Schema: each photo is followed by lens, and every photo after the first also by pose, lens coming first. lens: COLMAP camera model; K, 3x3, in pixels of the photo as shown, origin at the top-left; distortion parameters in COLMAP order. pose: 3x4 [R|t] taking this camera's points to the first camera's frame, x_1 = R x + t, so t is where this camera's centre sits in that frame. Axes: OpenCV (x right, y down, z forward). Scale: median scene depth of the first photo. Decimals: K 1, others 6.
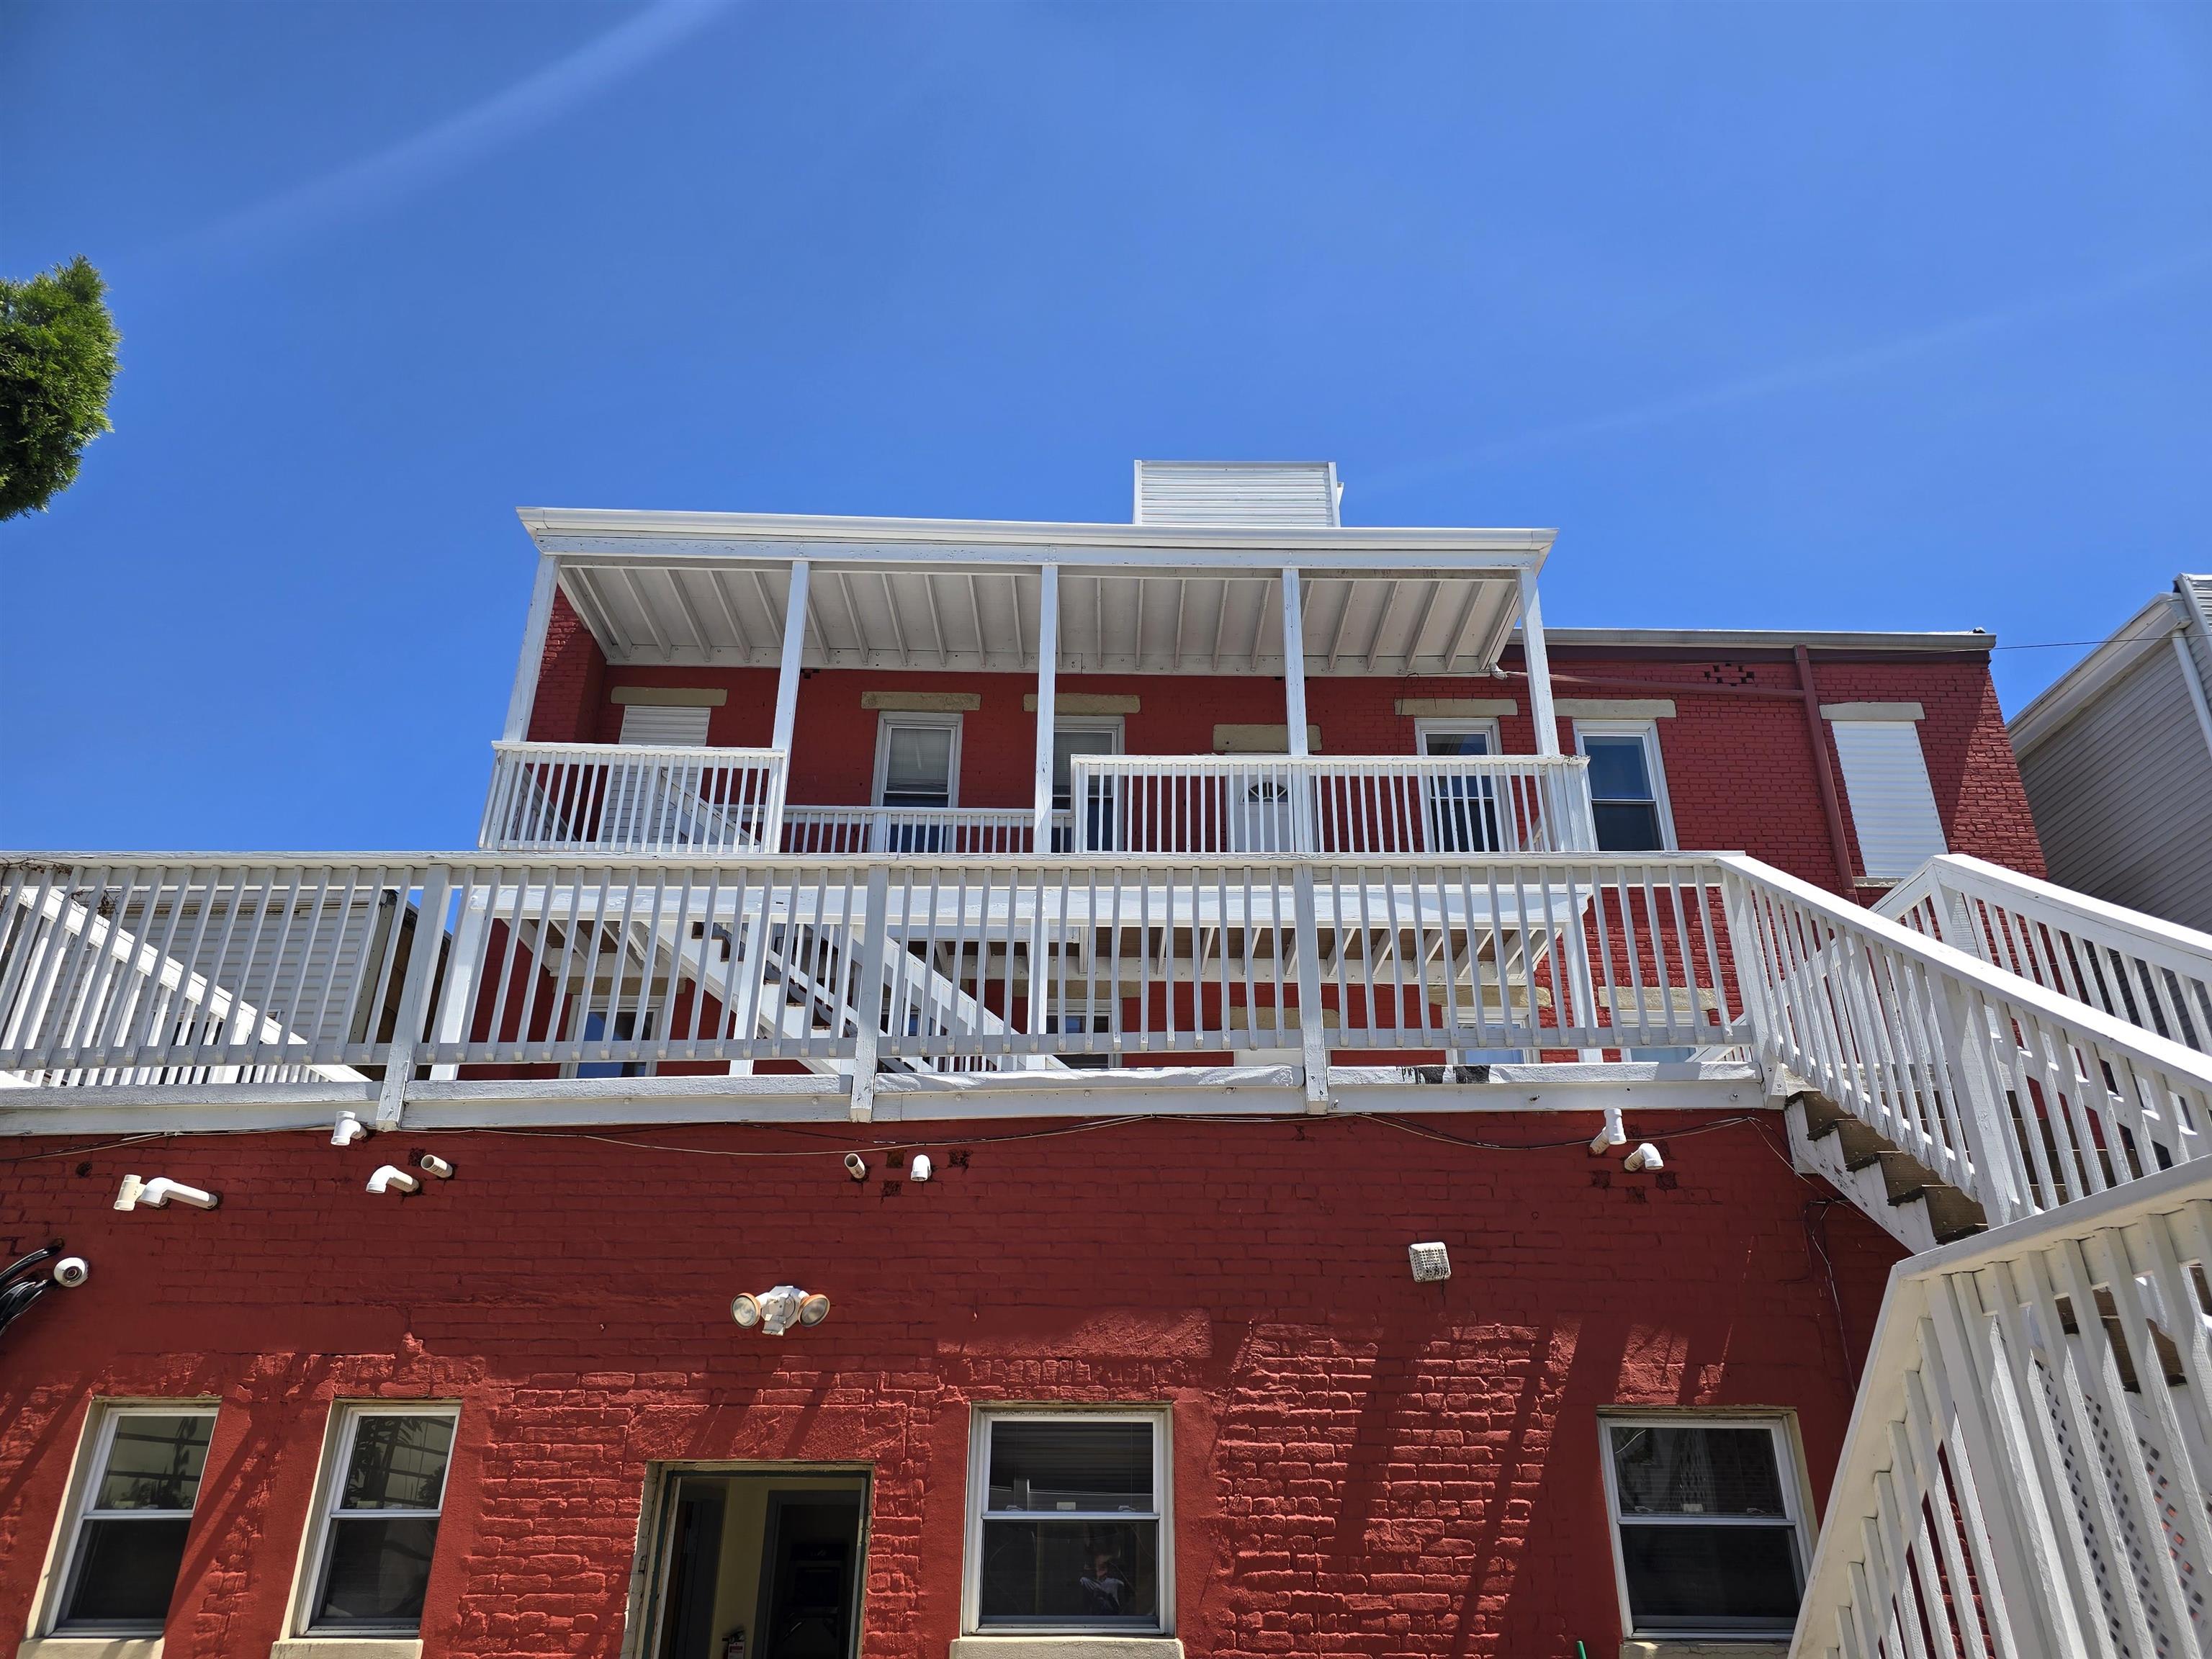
lens RADIAL K [[1477.6, 0, 1156.6], [0, 1477.6, 782.1], [0, 0, 1]] dist [0.009158, -0.002444]
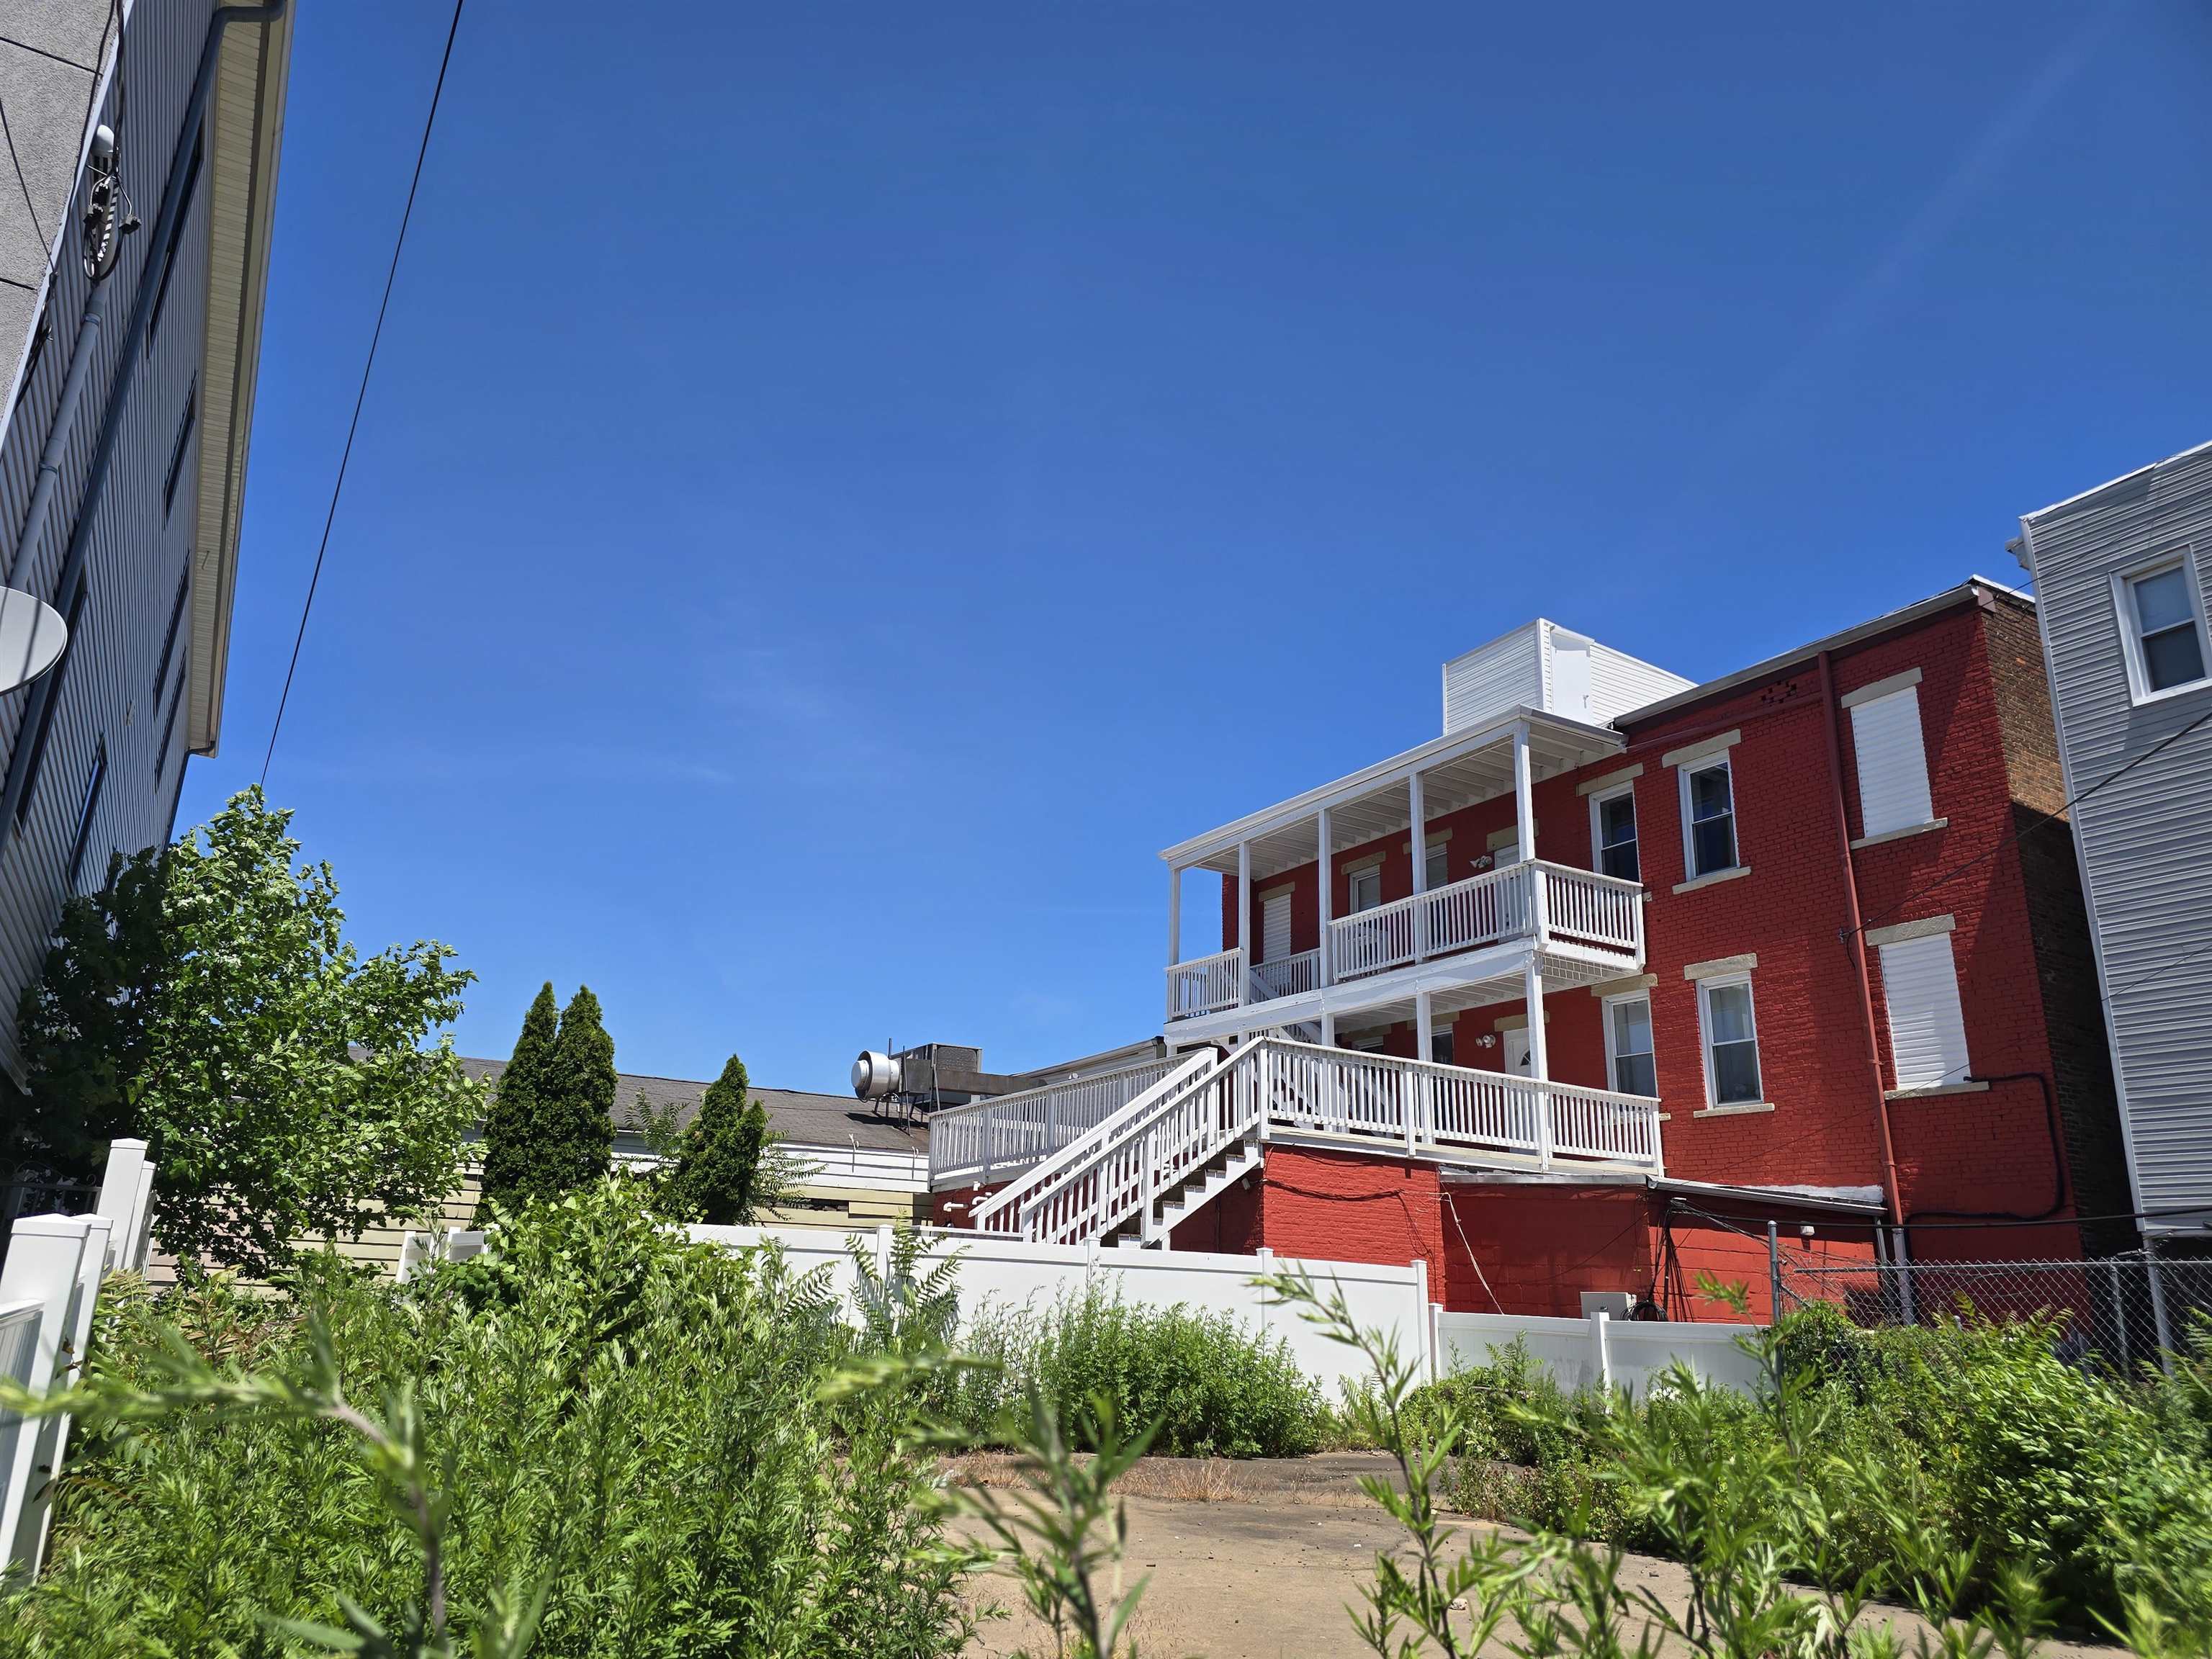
lens RADIAL K [[1492.2, 0, 1106.0], [0, 1492.2, 829.5], [0, 0, 1]] dist [0.002077, 0.003179]
pose [[0.496585, -0.245795, -0.832459, 1.601762], [0.323360, 0.942418, -0.085368, -0.055810], [0.805507, -0.226791, 0.547471, -0.257973]]
